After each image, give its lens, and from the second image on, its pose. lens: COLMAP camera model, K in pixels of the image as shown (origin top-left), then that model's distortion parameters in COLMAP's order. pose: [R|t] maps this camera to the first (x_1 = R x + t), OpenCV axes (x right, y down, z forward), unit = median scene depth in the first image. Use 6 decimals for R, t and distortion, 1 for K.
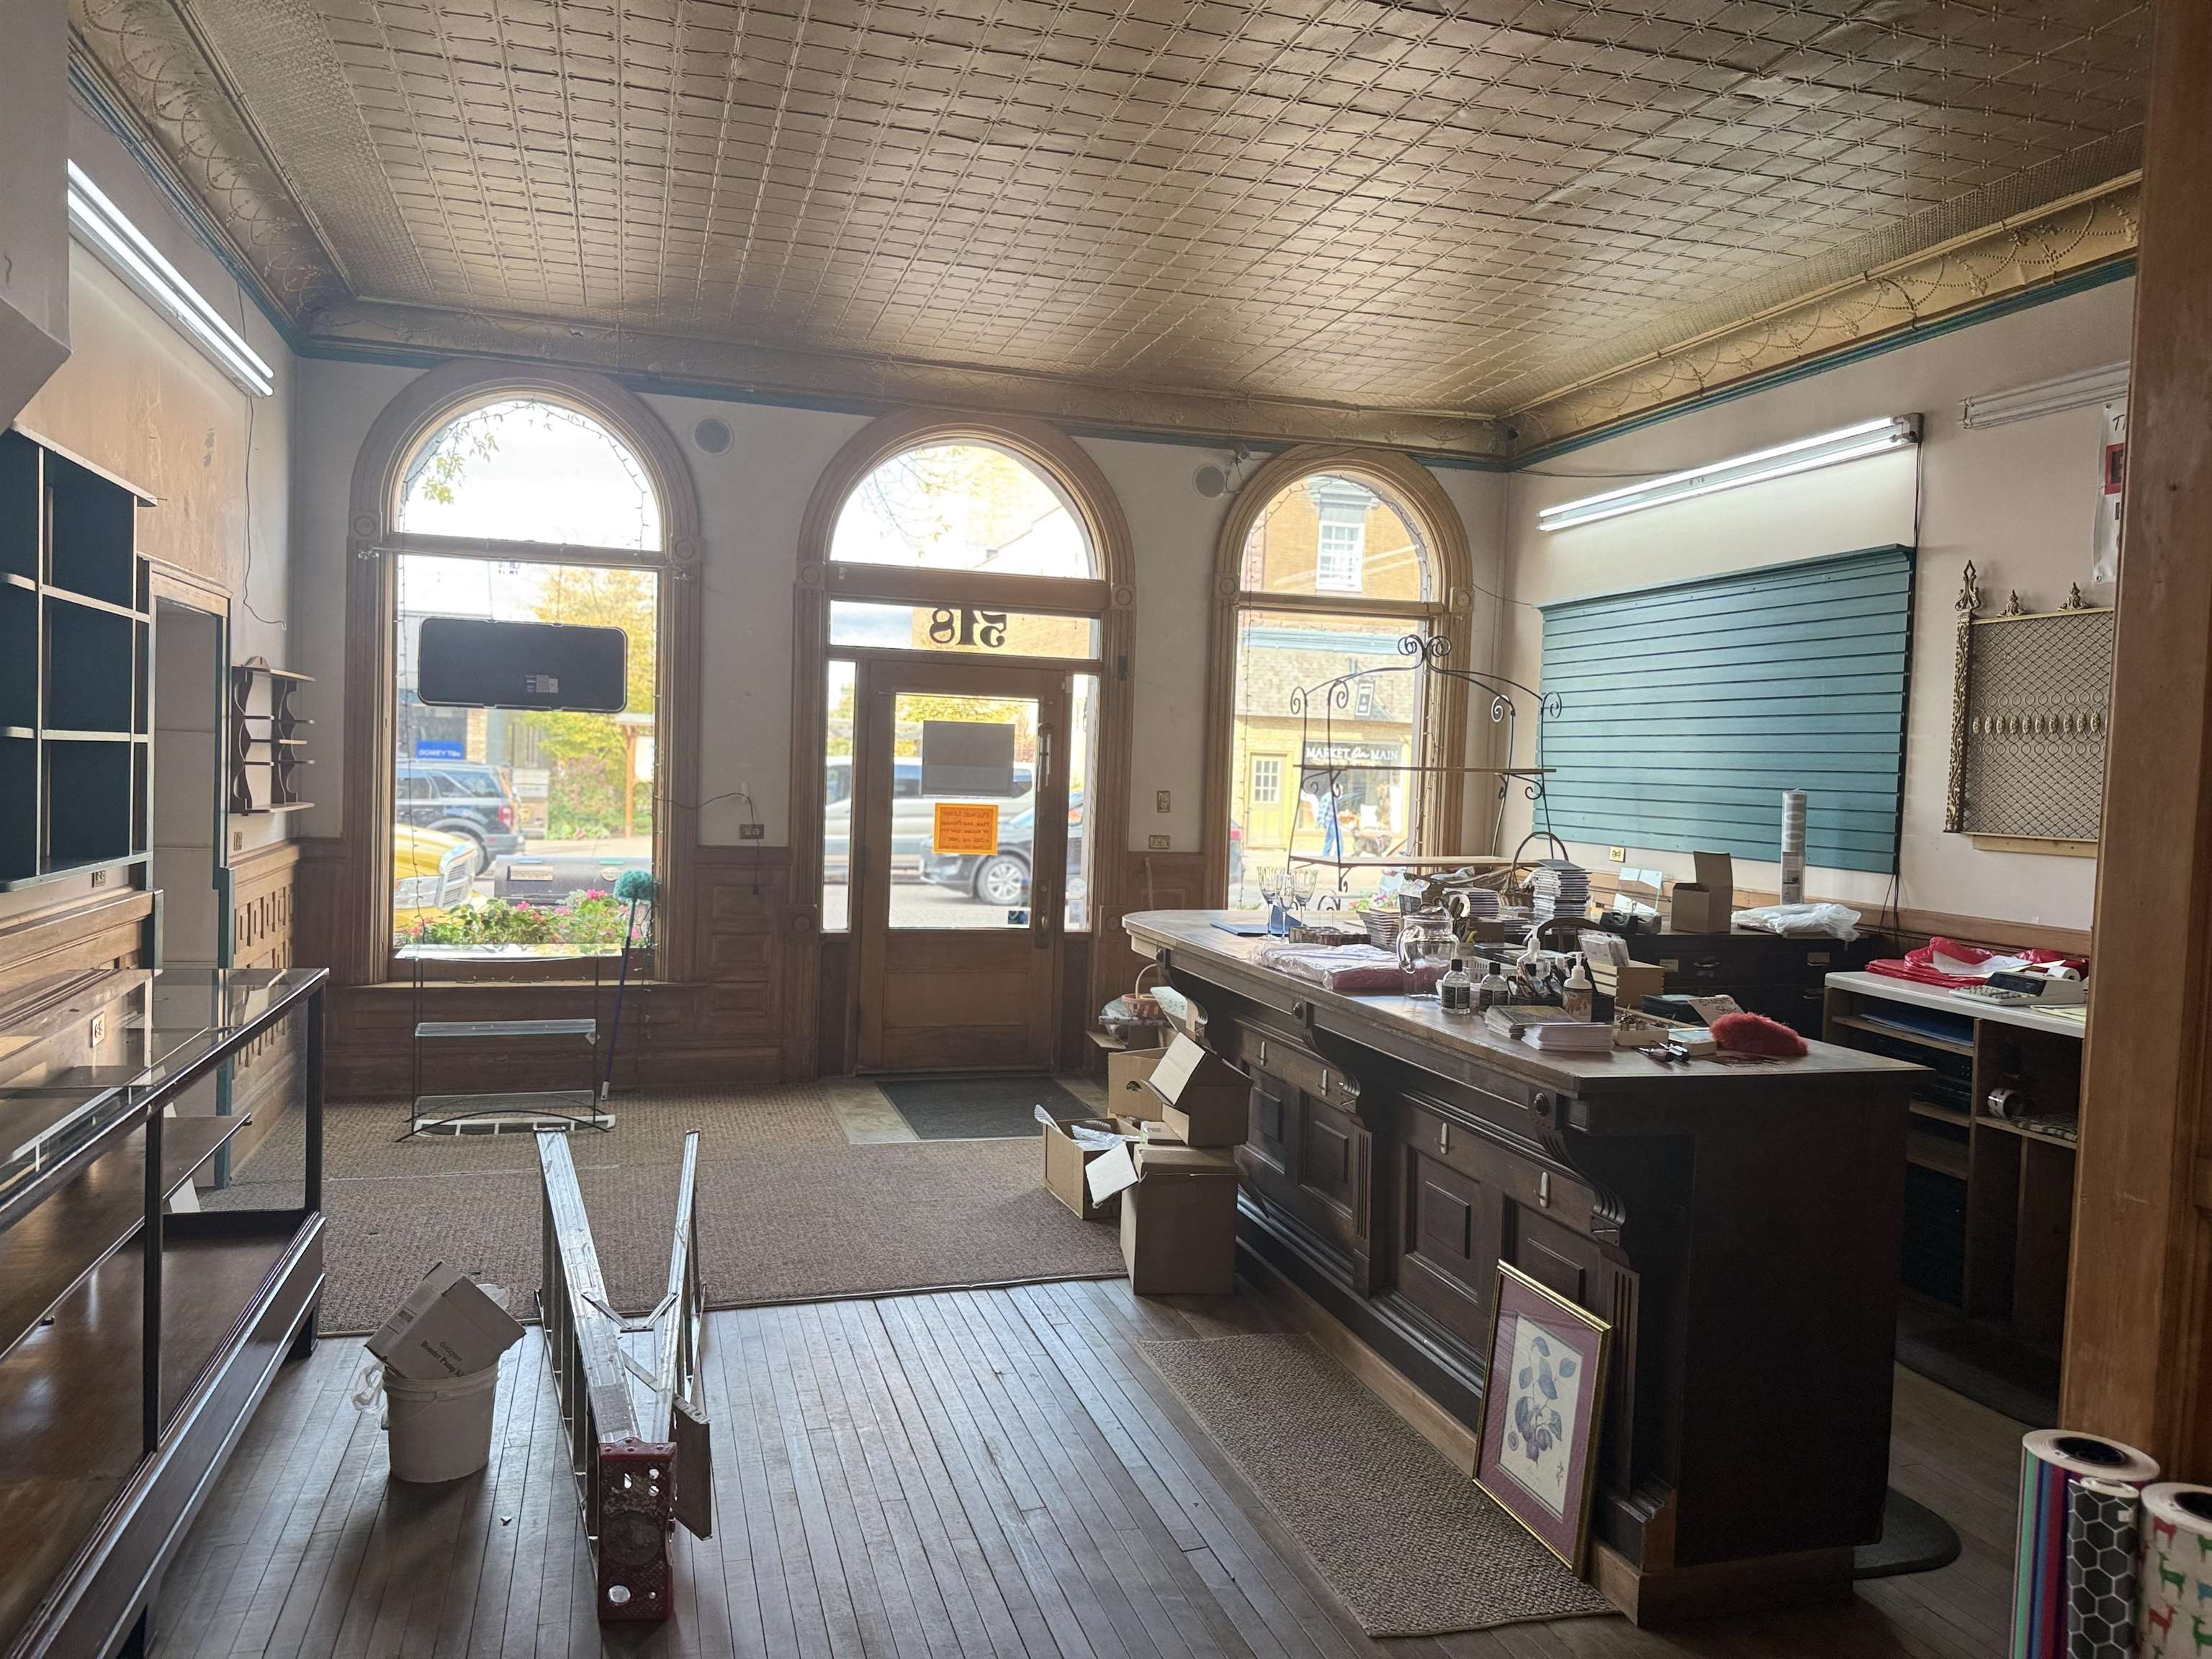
lens RADIAL K [[1544.3, 0, 1091.2], [0, 1544.3, 835.9], [0, 0, 1]] dist [0.087069, -0.133915]
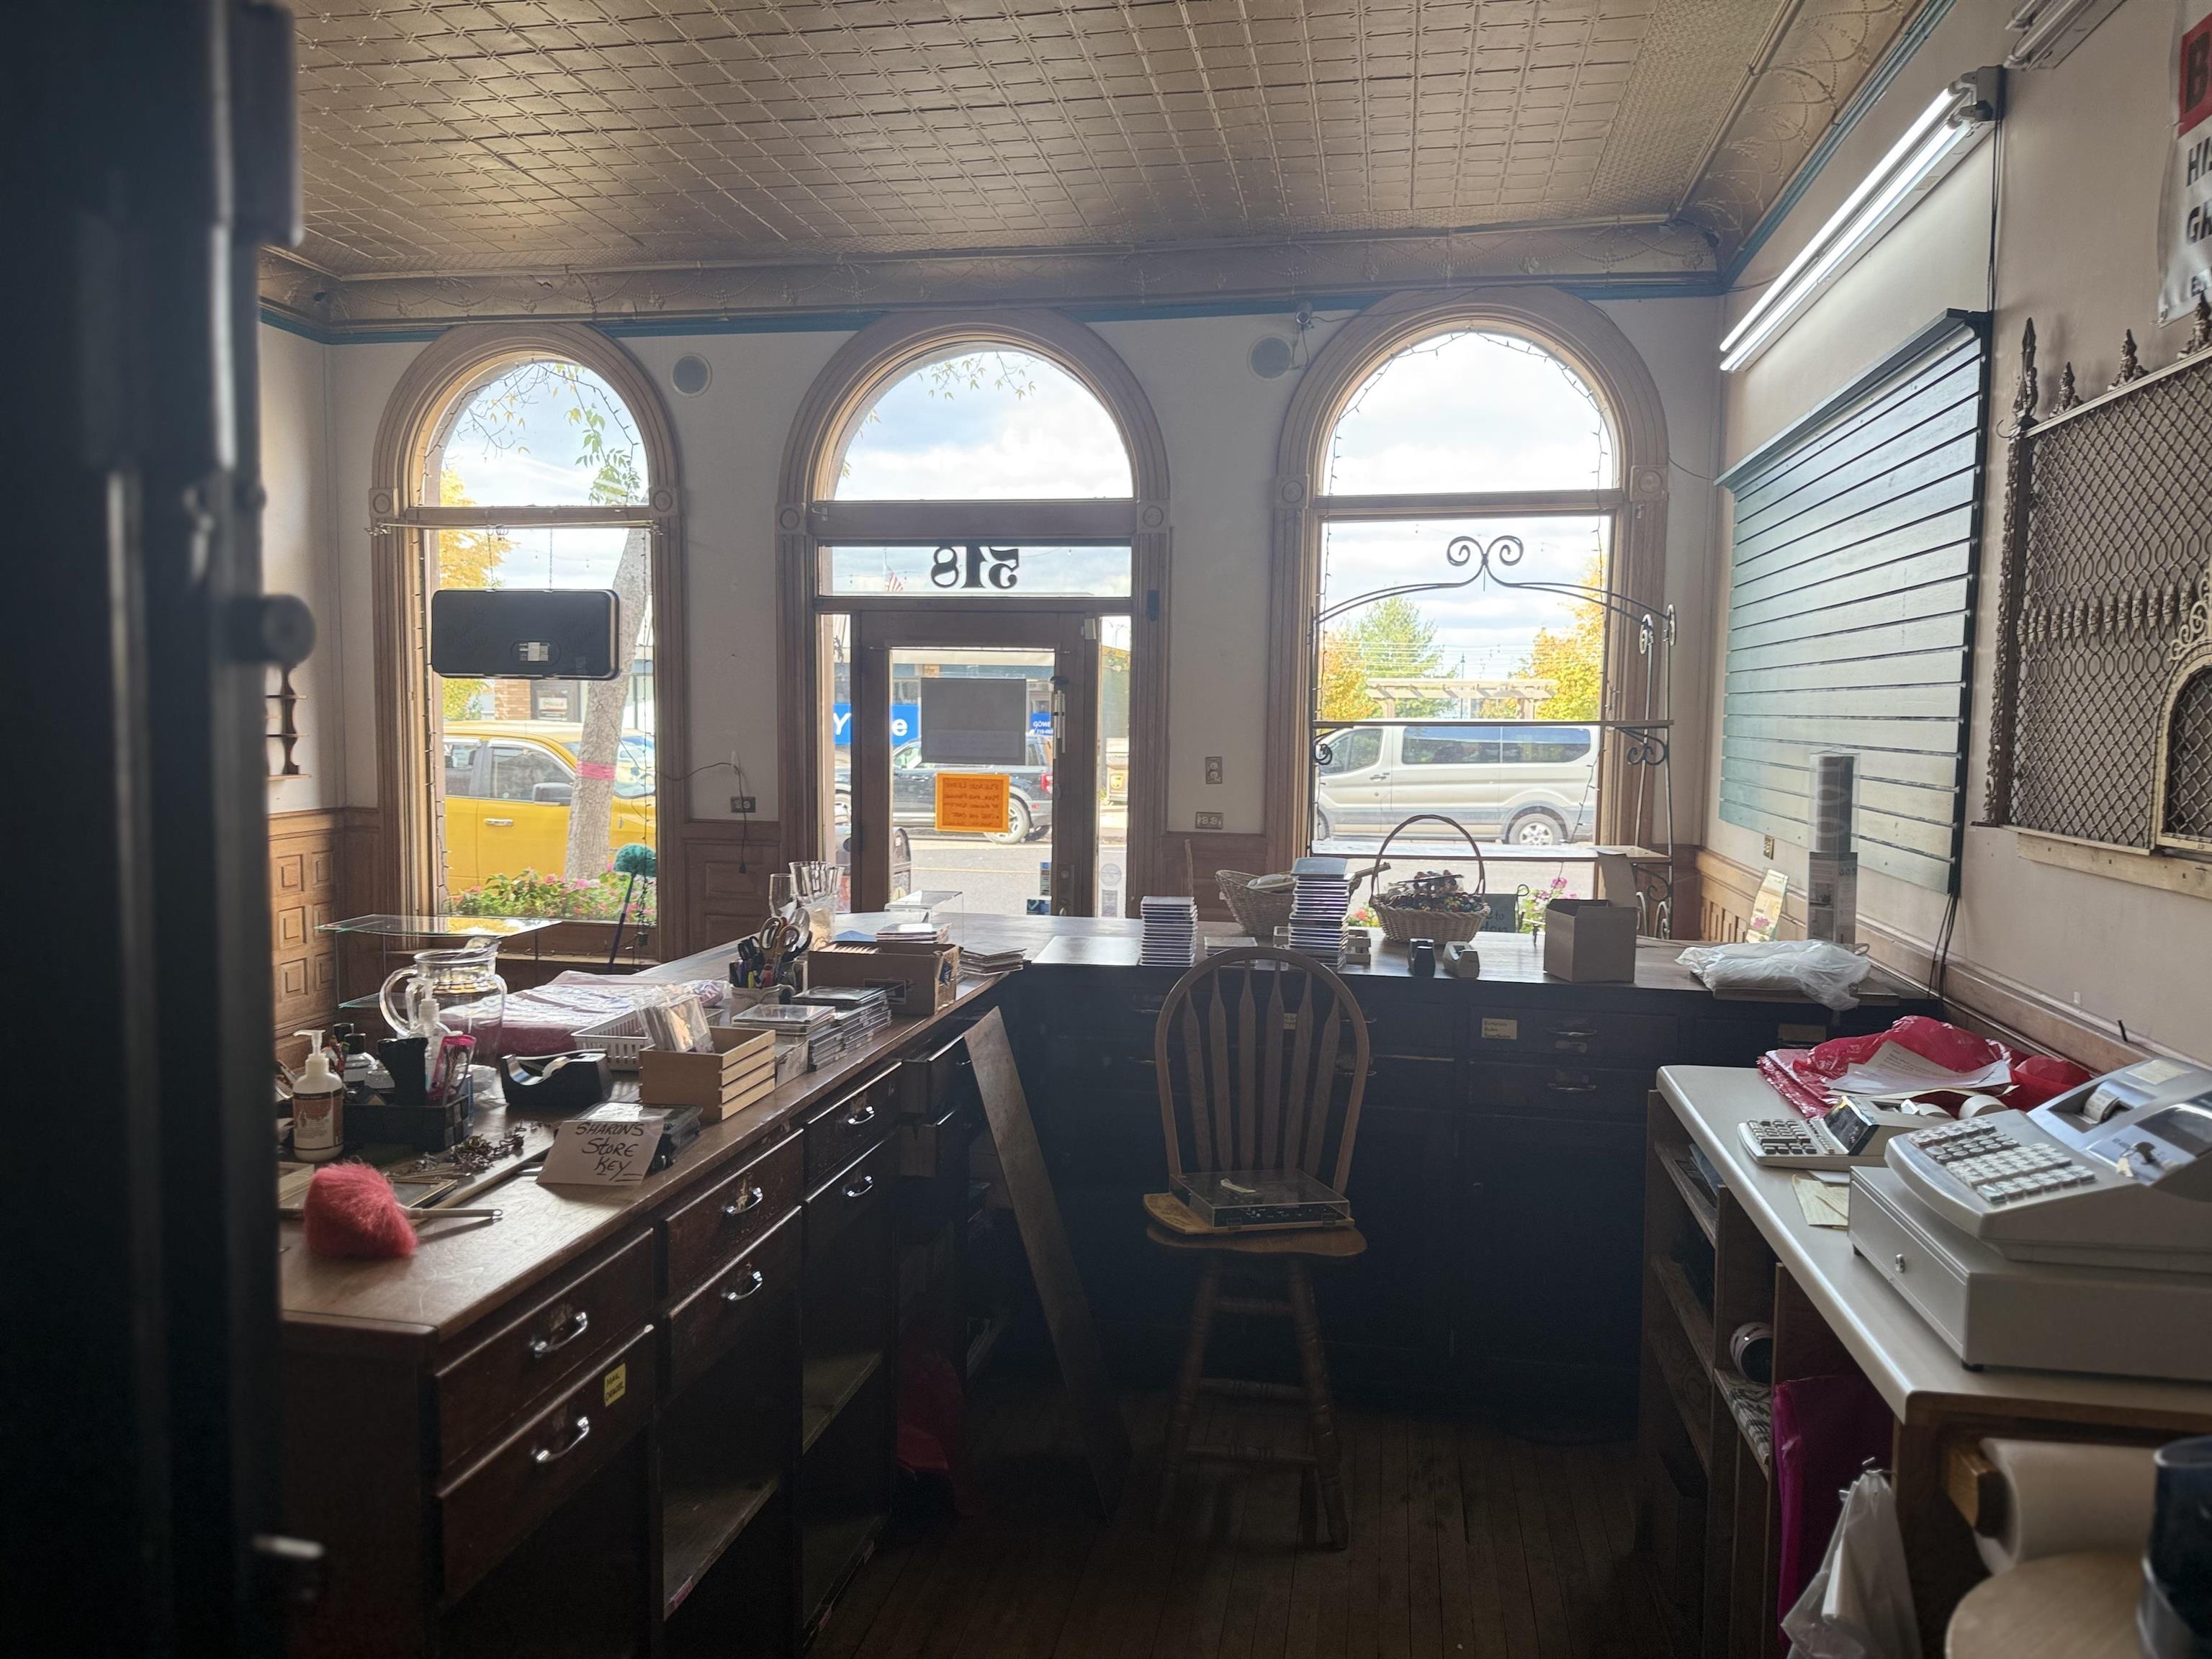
lens RADIAL K [[1544.3, 0, 1091.2], [0, 1544.3, 835.9], [0, 0, 1]] dist [0.087069, -0.133915]
pose [[0.886319, 0.016918, -0.462767, 0.378482], [-0.006609, 0.999693, 0.023890, -0.007246], [0.463029, -0.018116, 0.886158, 0.271494]]
